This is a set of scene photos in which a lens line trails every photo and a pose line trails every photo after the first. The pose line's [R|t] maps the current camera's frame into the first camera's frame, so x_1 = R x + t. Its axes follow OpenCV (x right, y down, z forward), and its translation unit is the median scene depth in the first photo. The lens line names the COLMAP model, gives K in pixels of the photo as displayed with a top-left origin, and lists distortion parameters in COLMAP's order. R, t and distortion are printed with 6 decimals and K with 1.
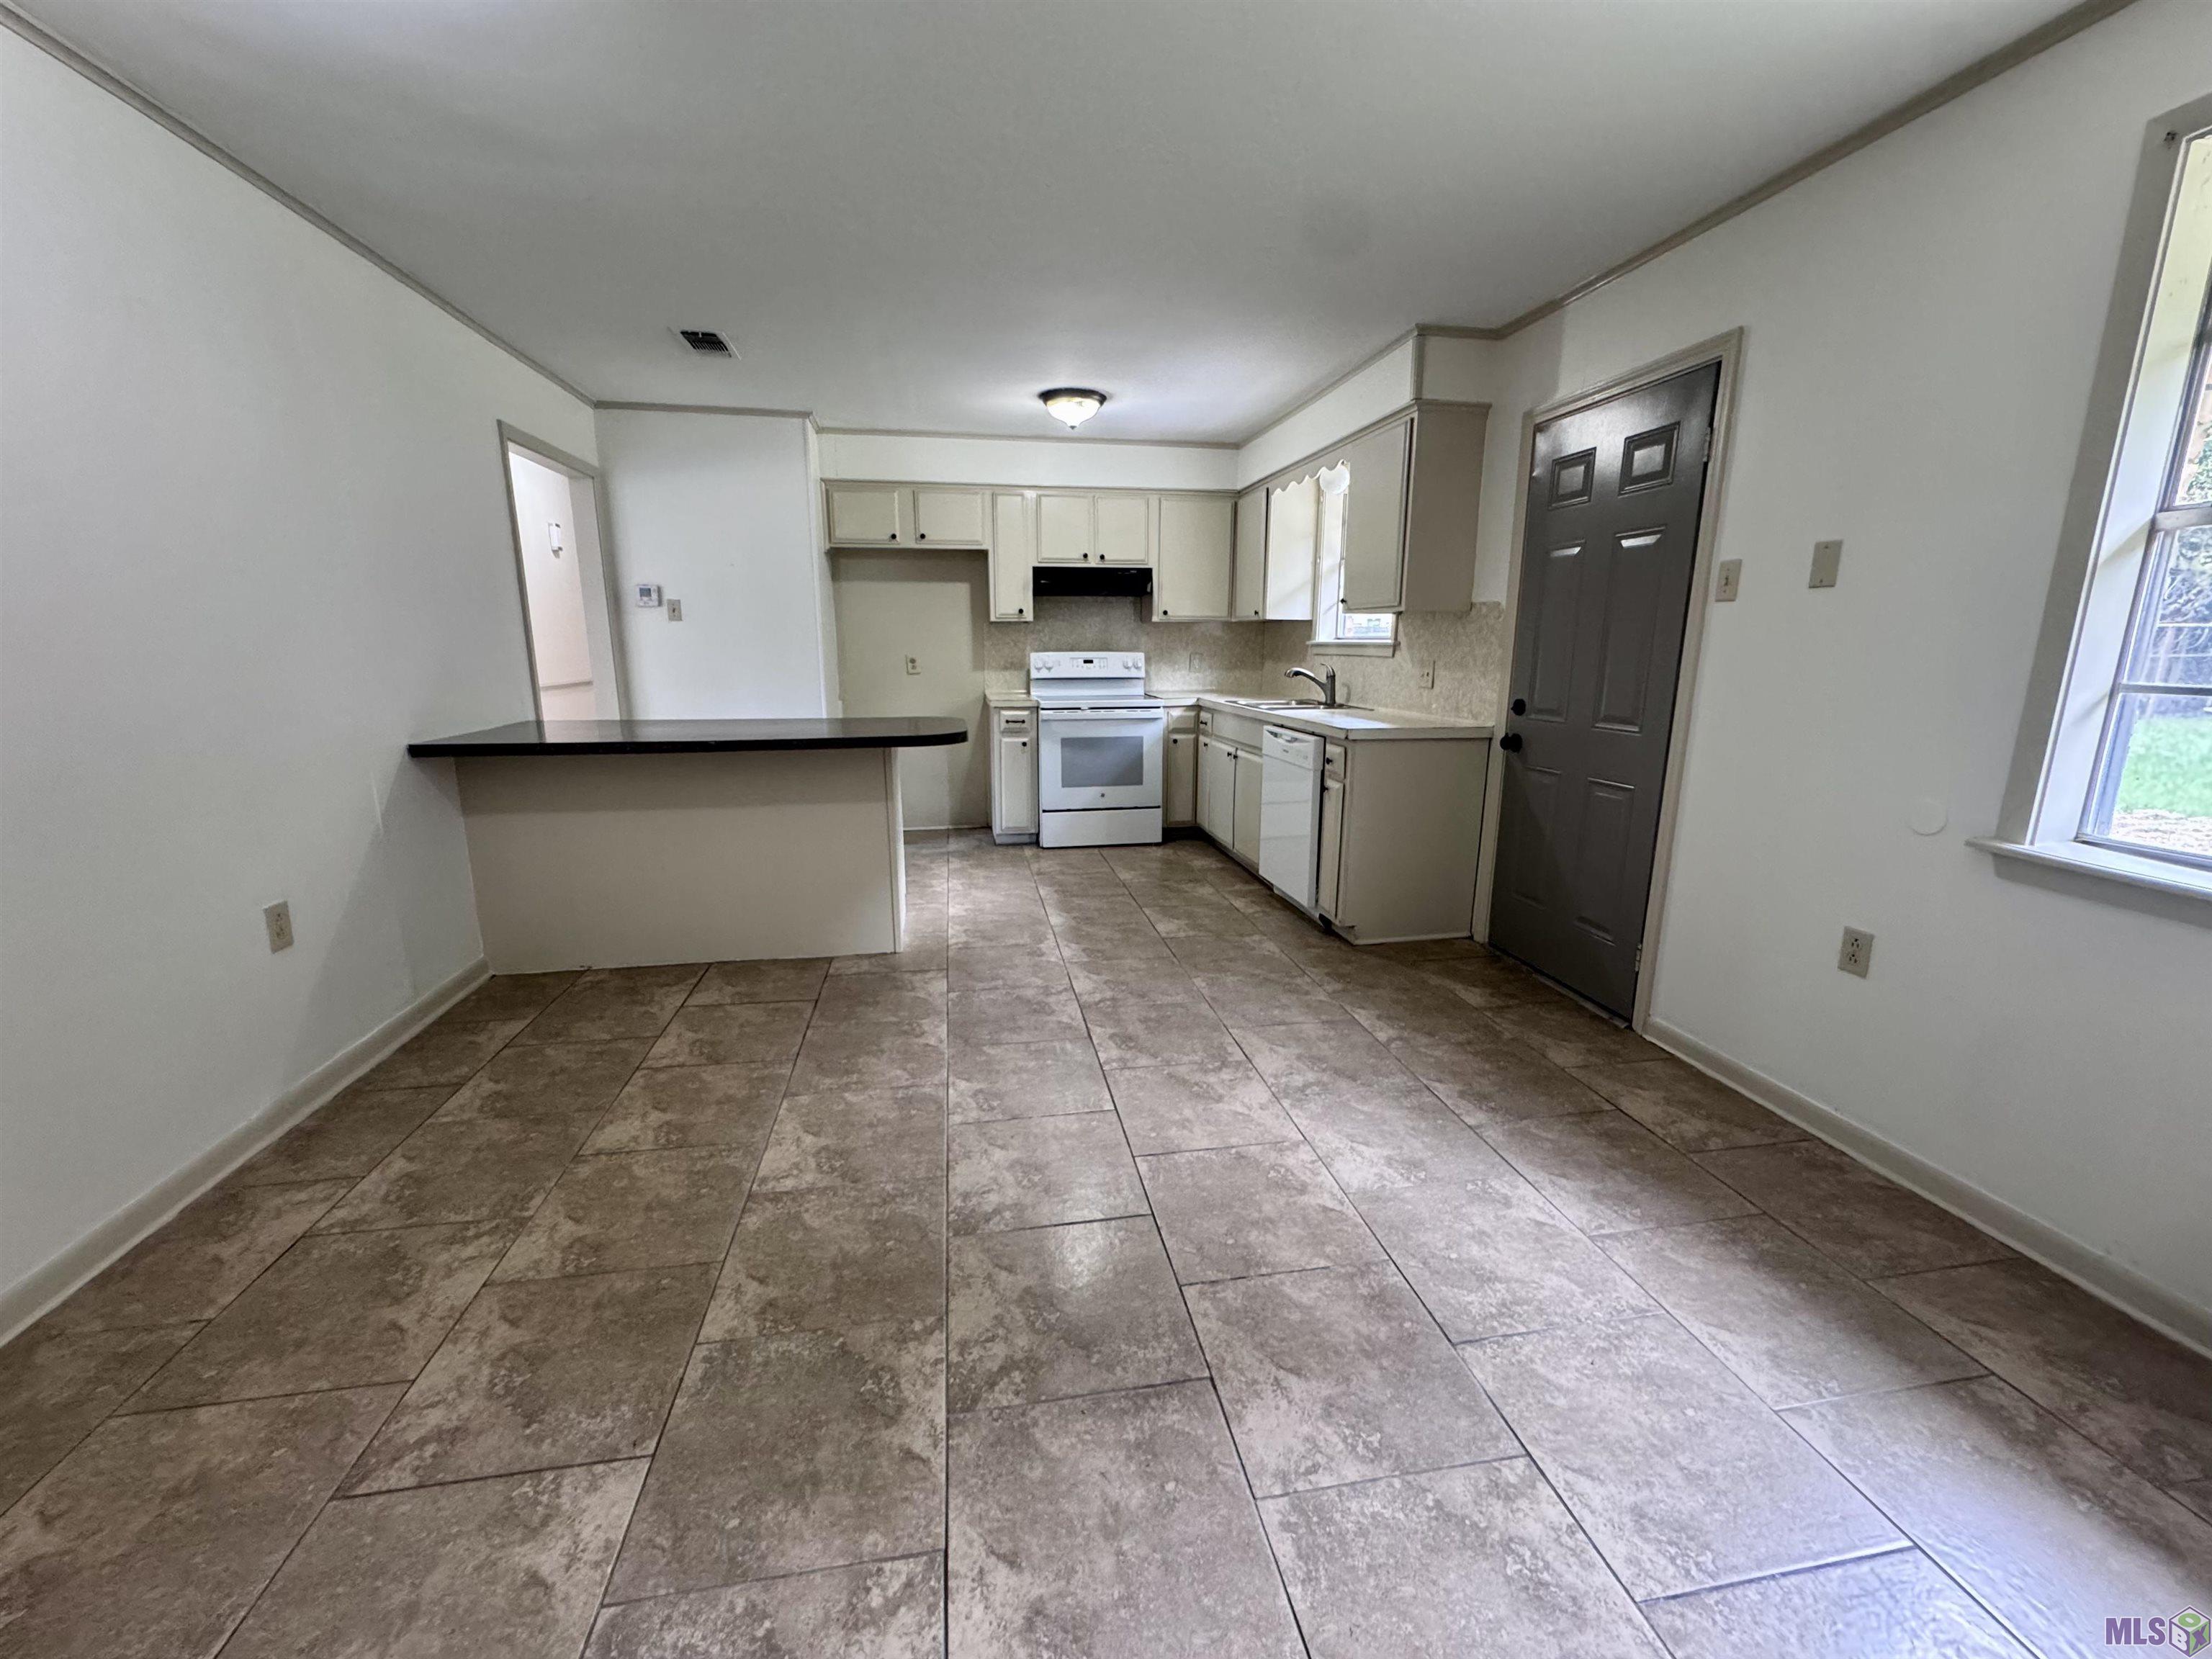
lens RADIAL K [[881.1, 0, 1103.8], [0, 881.1, 826.2], [0, 0, 1]] dist [-0.002084, 0.000136]
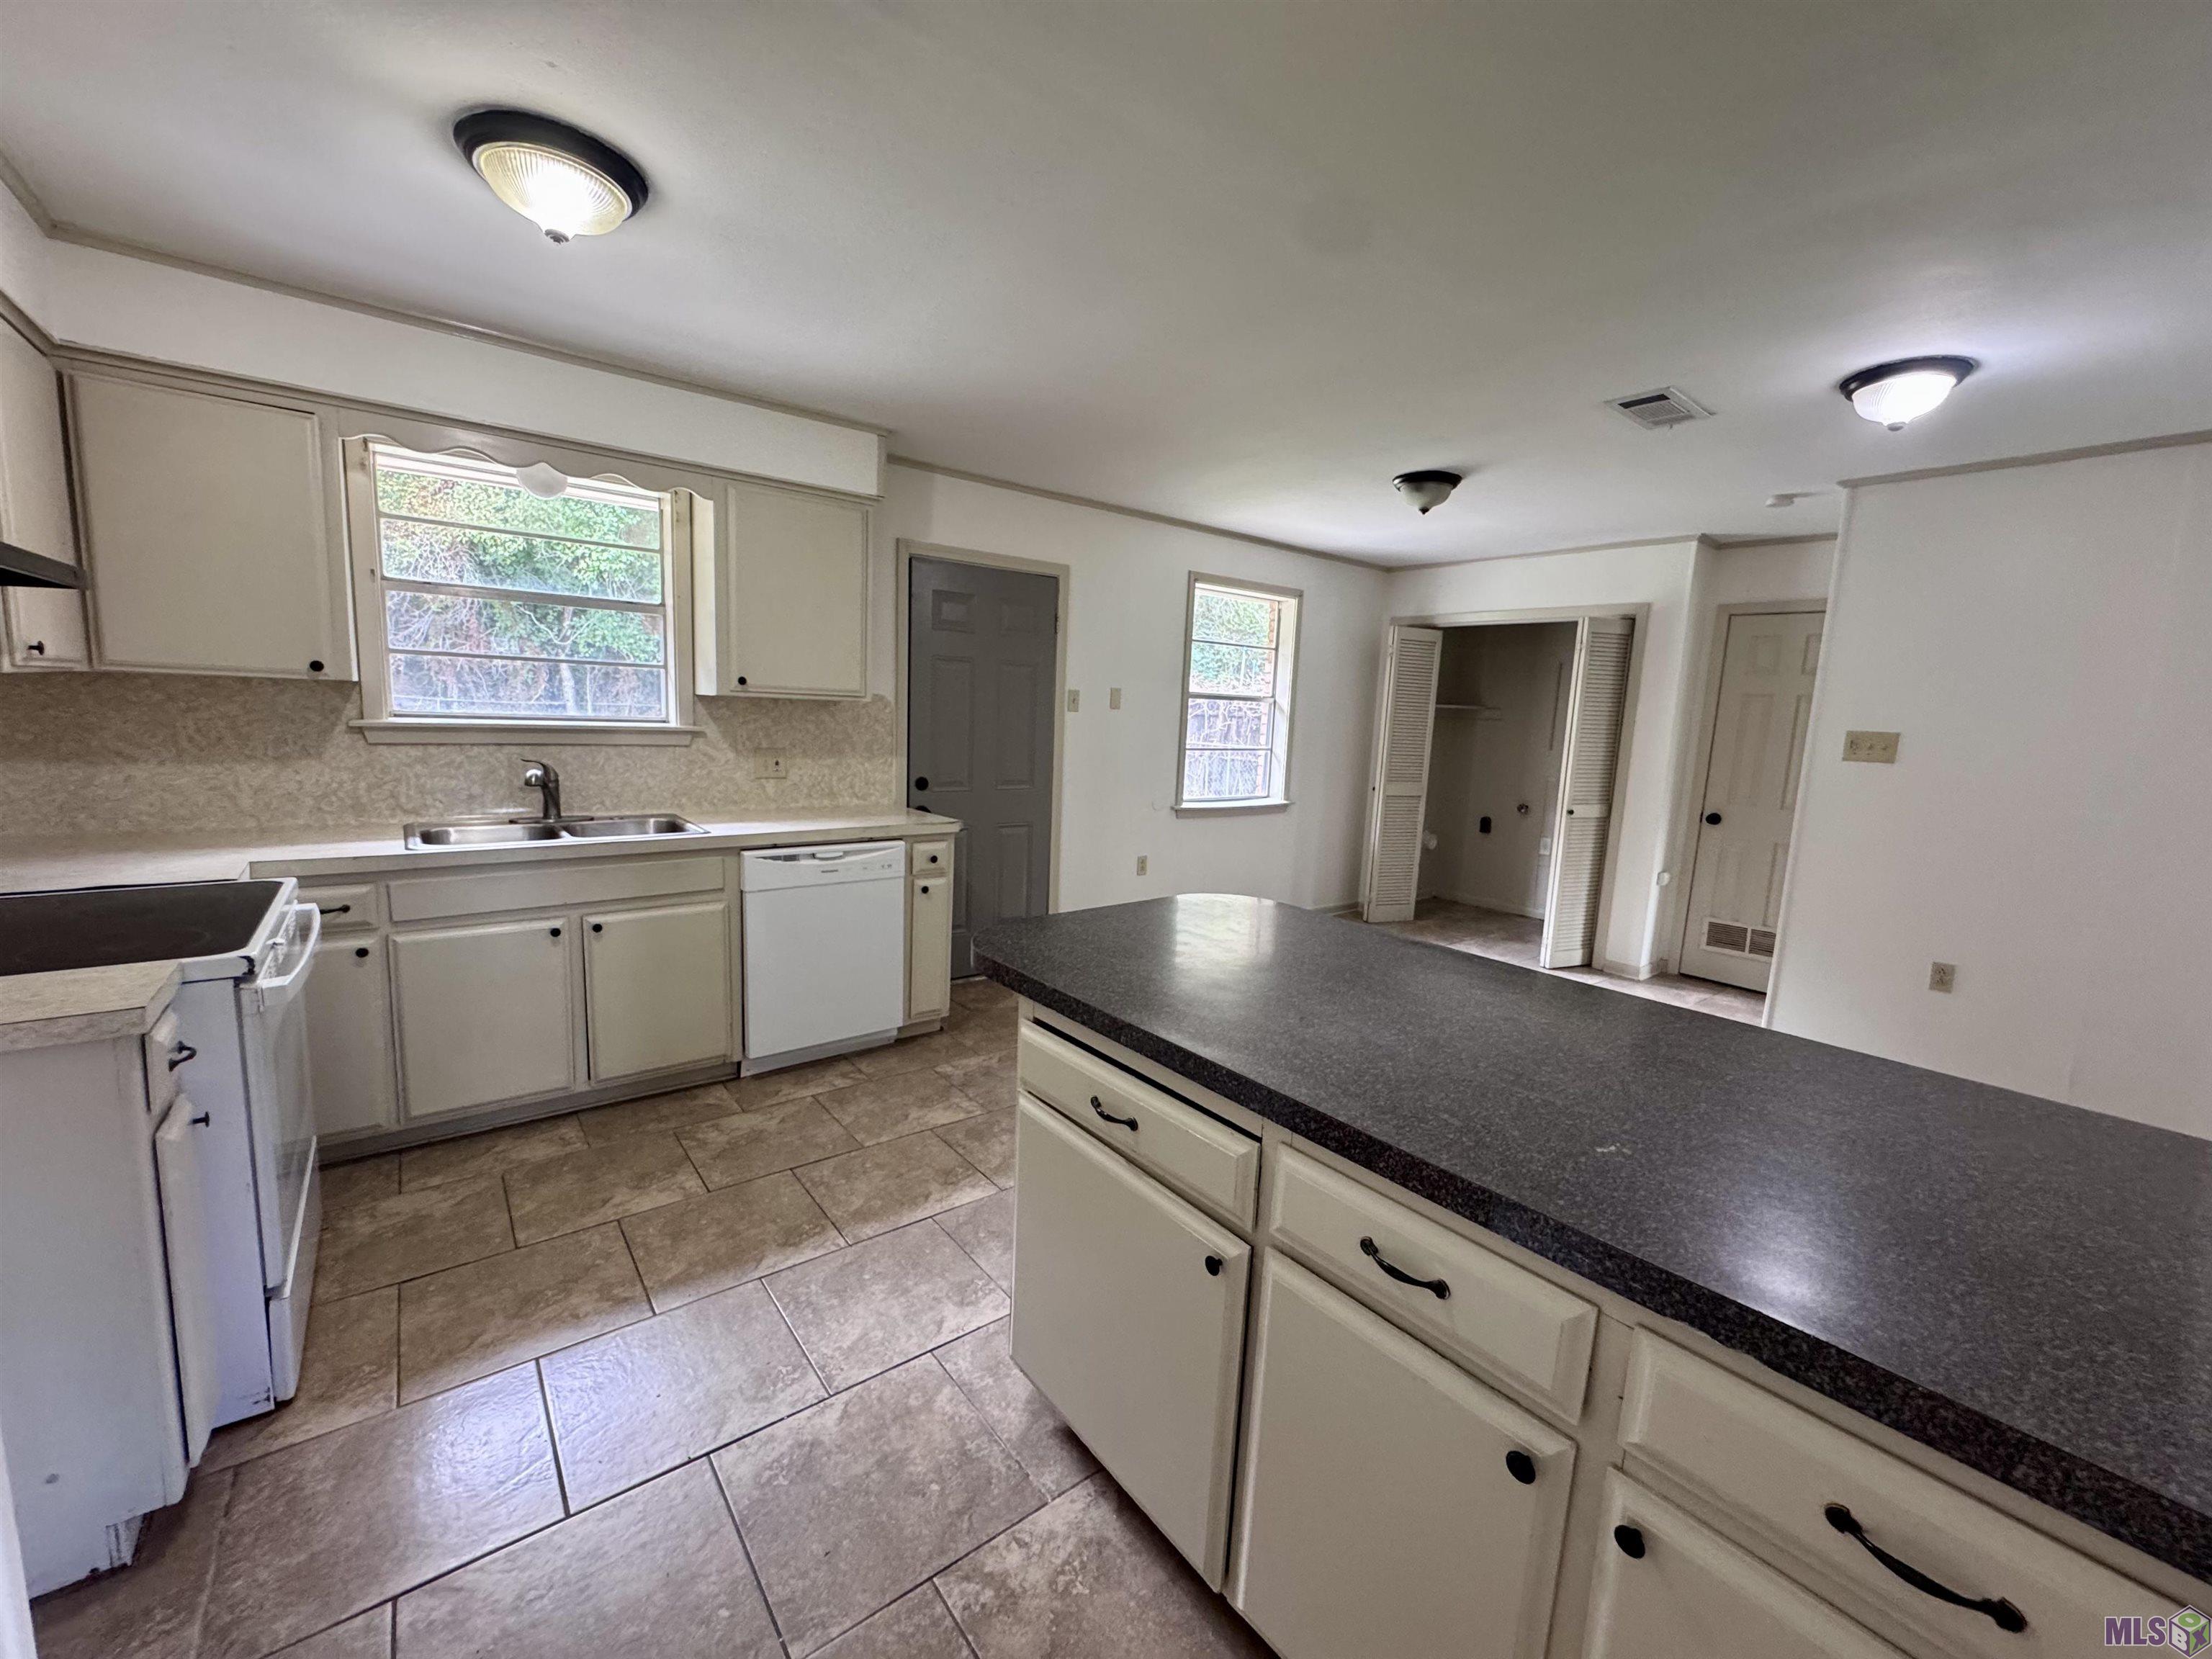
lens RADIAL K [[881.1, 0, 1103.8], [0, 881.1, 826.2], [0, 0, 1]] dist [-0.002084, 0.000136]
pose [[-0.470701, -0.143054, 0.870618, -0.659600], [0.137212, 0.962893, 0.232400, -0.303317], [-0.871558, 0.228850, -0.433606, 1.229124]]
